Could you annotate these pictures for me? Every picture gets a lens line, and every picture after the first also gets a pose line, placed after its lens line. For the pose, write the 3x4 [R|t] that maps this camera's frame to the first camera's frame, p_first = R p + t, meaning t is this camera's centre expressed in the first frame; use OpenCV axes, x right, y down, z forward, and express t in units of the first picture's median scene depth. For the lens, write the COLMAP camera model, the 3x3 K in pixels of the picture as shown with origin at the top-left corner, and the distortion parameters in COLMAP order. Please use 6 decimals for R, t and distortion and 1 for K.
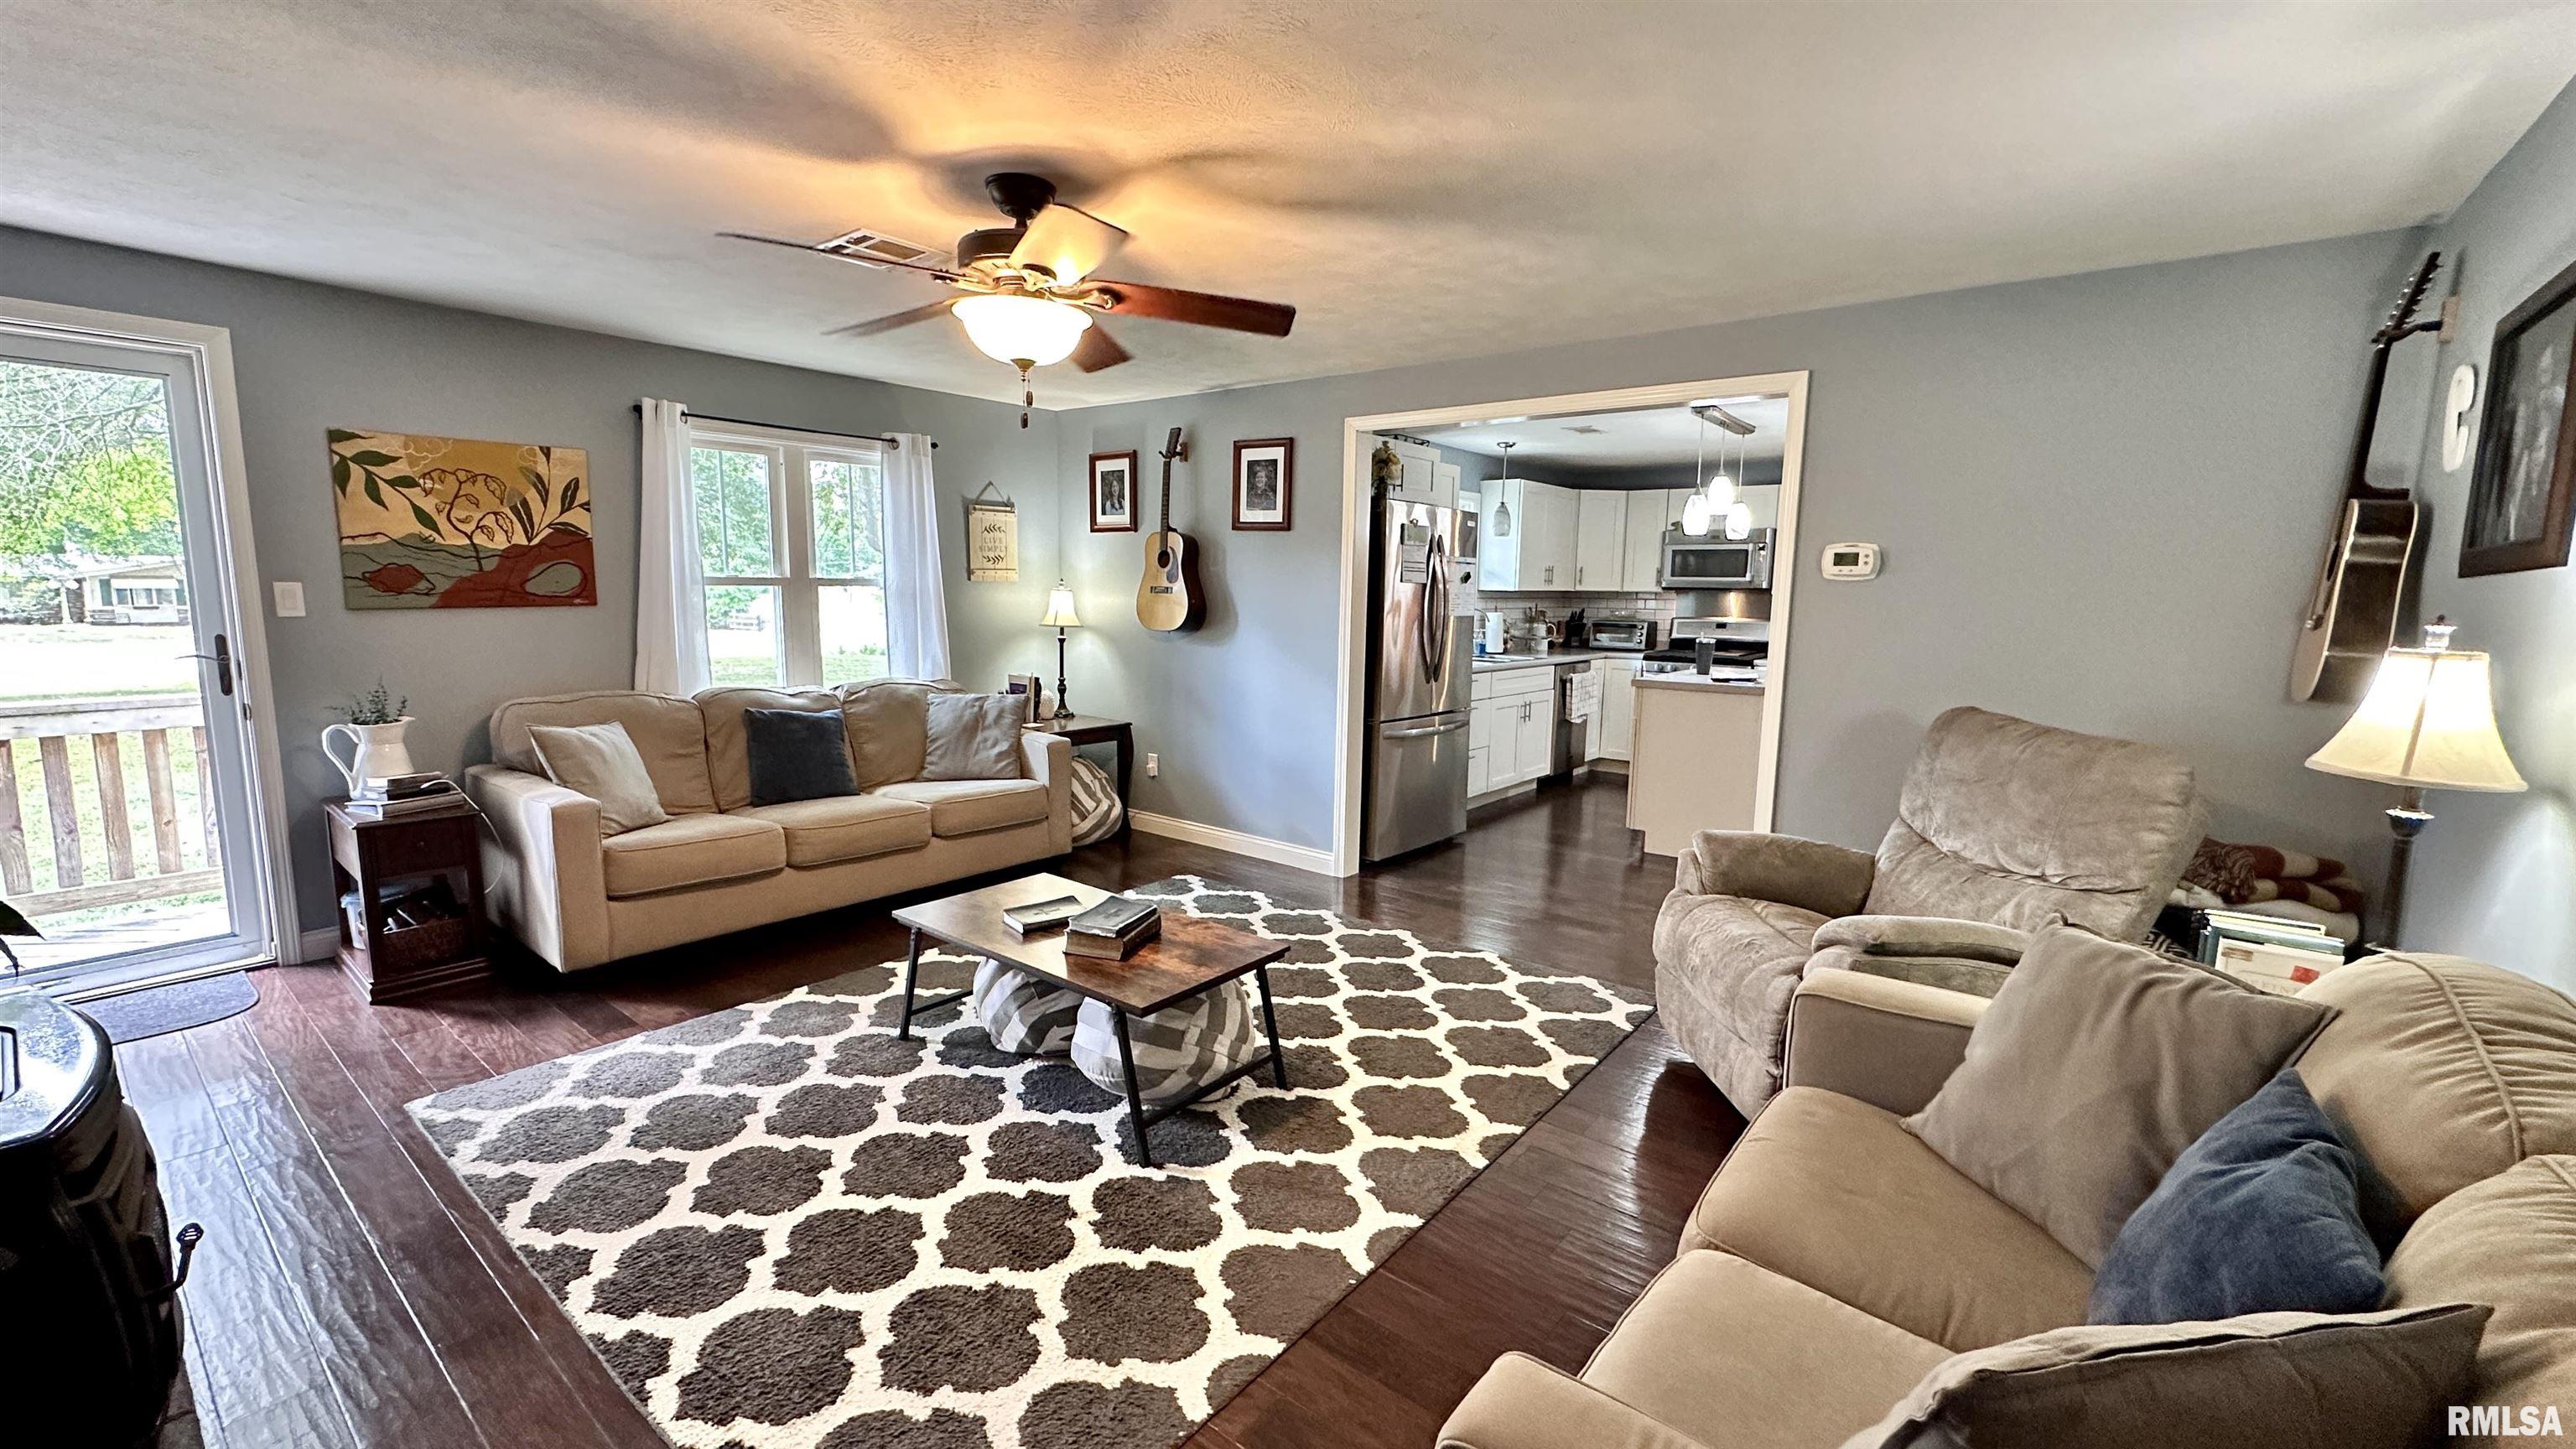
lens RADIAL K [[1028.4, 0, 1293.8], [0, 1028.4, 728.0], [0, 0, 1]] dist [-0.001179, 0.000785]
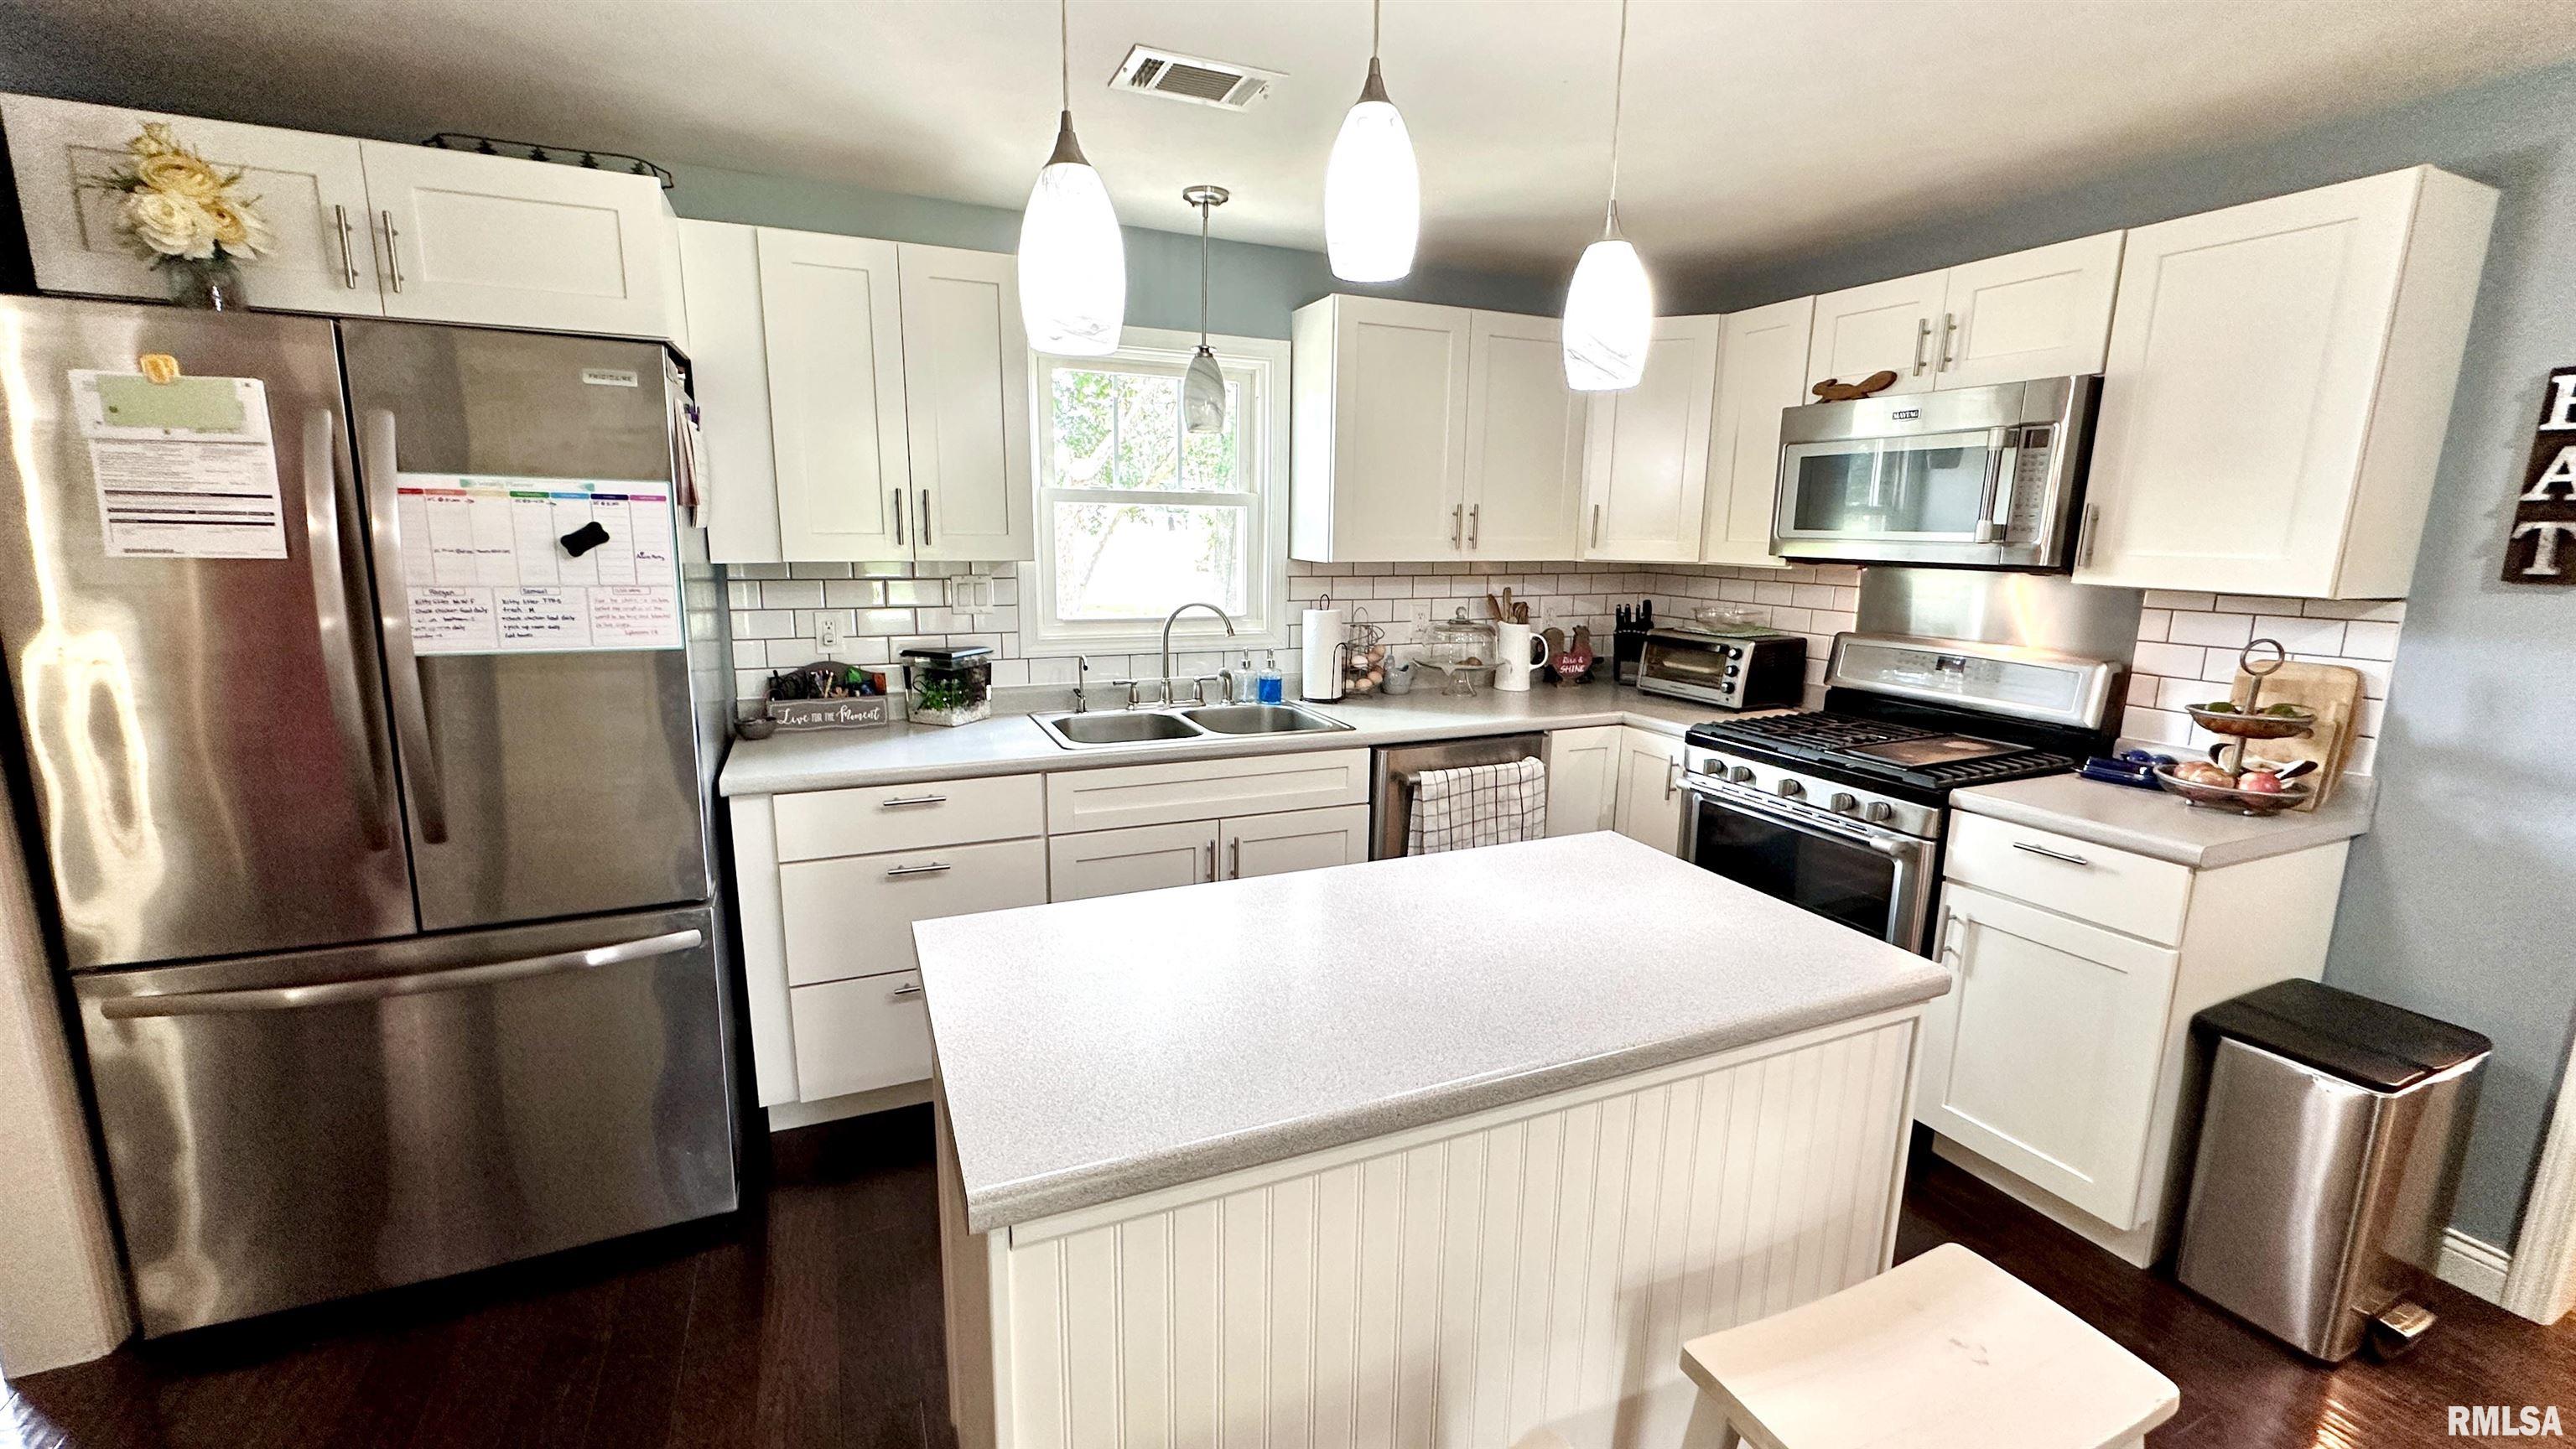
lens RADIAL K [[1028.4, 0, 1294.5], [0, 1028.4, 723.4], [0, 0, 1]] dist [-0.001179, 0.000785]
pose [[0.886096, 0.084996, -0.455642, 0.804664], [-0.062042, 0.995946, 0.065131, -0.186234], [0.459331, -0.029443, 0.887777, 1.207989]]
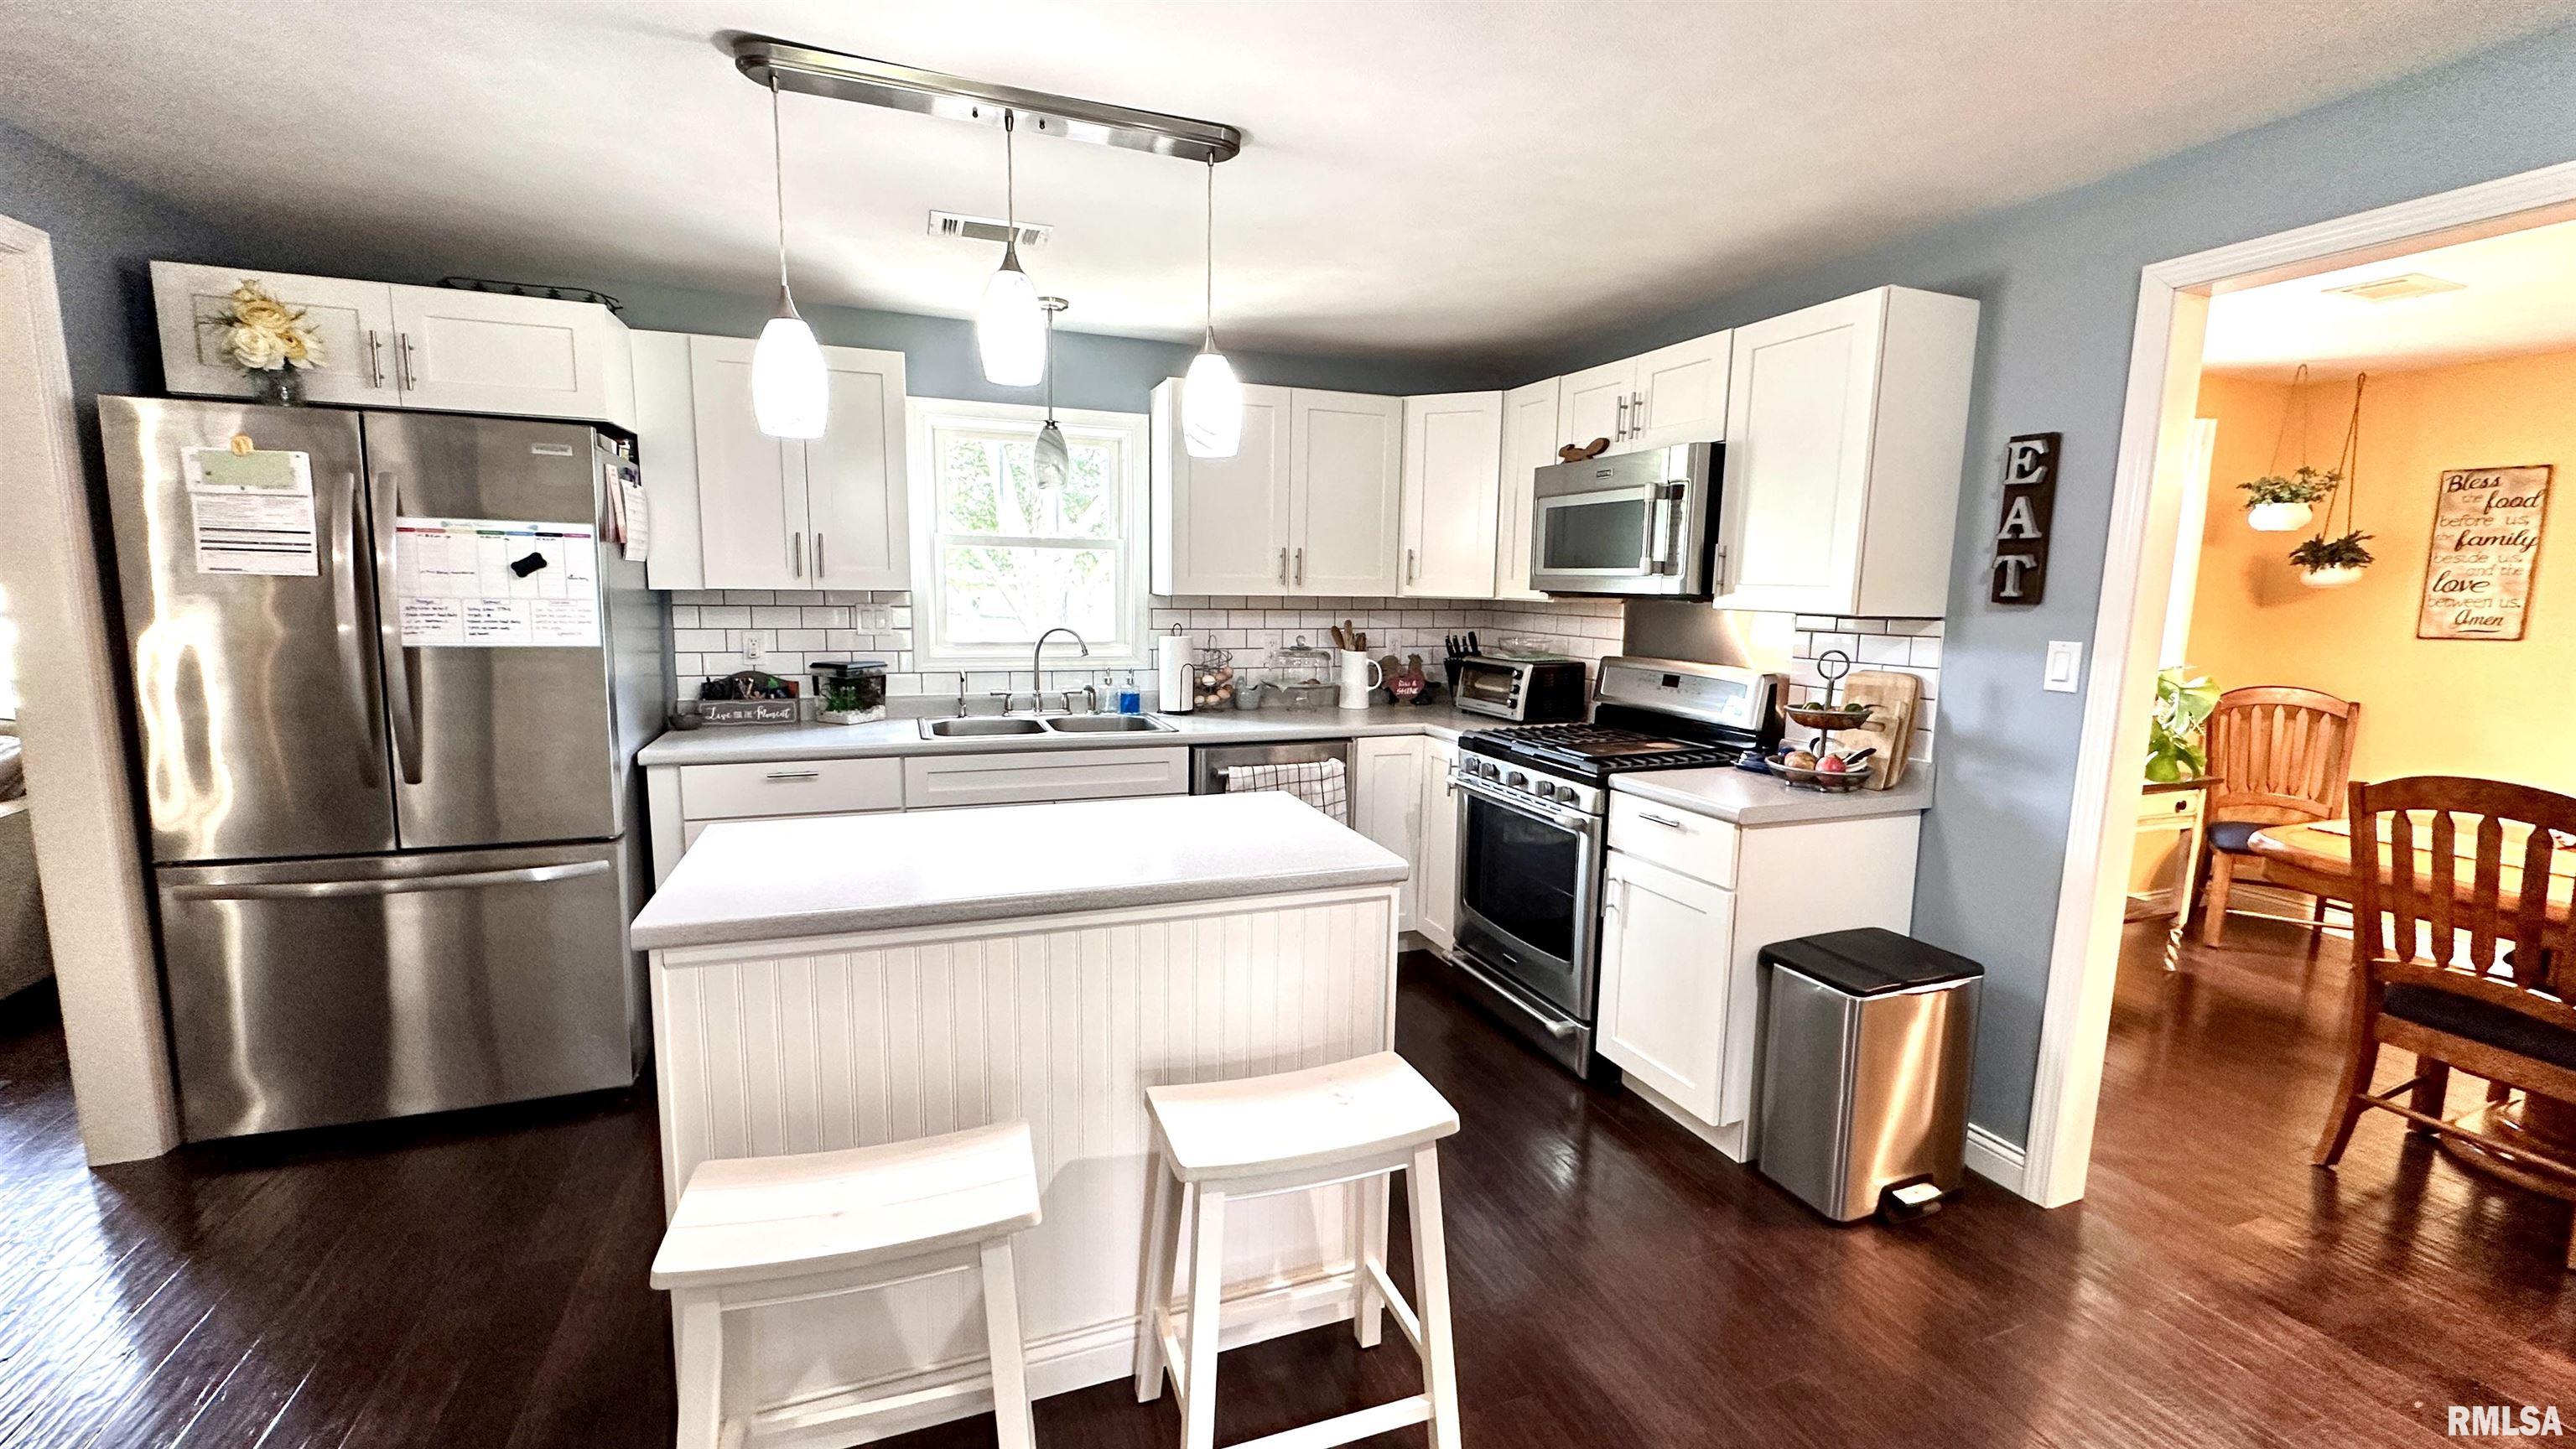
lens RADIAL K [[1028.4, 0, 1292.6], [0, 1028.4, 724.1], [0, 0, 1]] dist [-0.001179, 0.000785]
pose [[0.860779, 0.069493, -0.504213, 1.180749], [-0.071465, 0.997323, 0.015454, -0.150631], [0.503938, 0.022731, 0.863441, 1.138748]]
